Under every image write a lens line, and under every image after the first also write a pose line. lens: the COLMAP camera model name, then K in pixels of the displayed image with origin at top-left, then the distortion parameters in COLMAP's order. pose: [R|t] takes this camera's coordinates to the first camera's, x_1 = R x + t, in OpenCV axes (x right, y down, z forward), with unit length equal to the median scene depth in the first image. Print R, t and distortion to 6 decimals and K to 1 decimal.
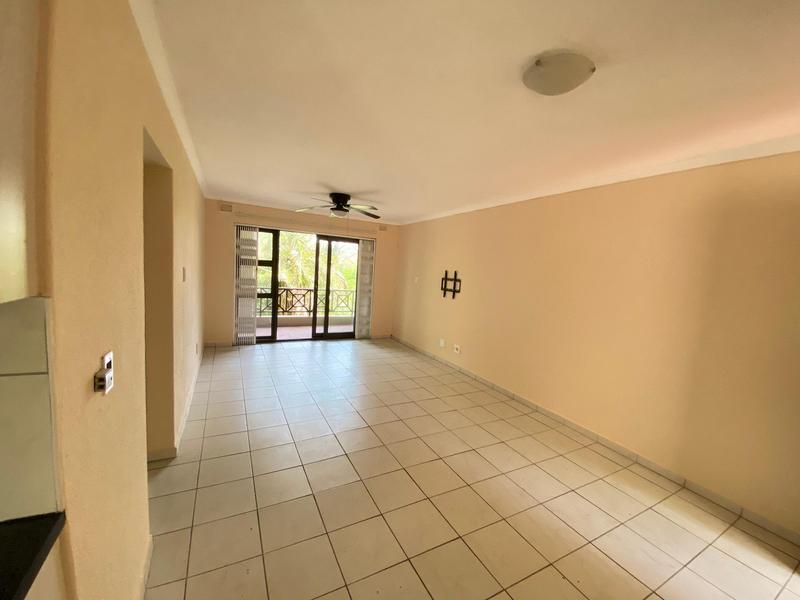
lens RADIAL K [[323.8, 0, 399.3], [0, 323.8, 302.7], [0, 0, 1]] dist [-0.000882, -0.000087]
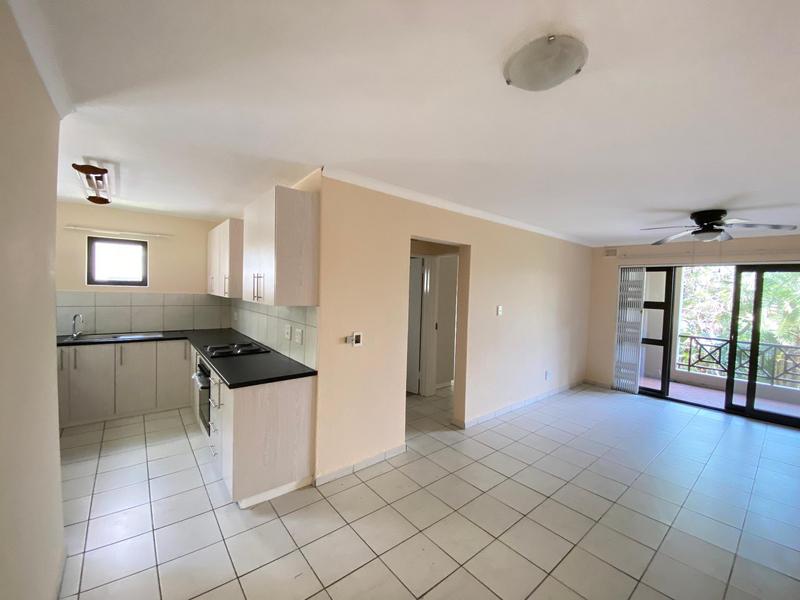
lens RADIAL K [[323.8, 0, 396.7], [0, 323.8, 299.3], [0, 0, 1]] dist [-0.000882, -0.000087]
pose [[0.186122, -0.030865, -0.982042, 0.323039], [-0.125733, 0.990540, -0.054962, -0.000345], [0.974448, 0.133705, 0.180481, 0.145107]]
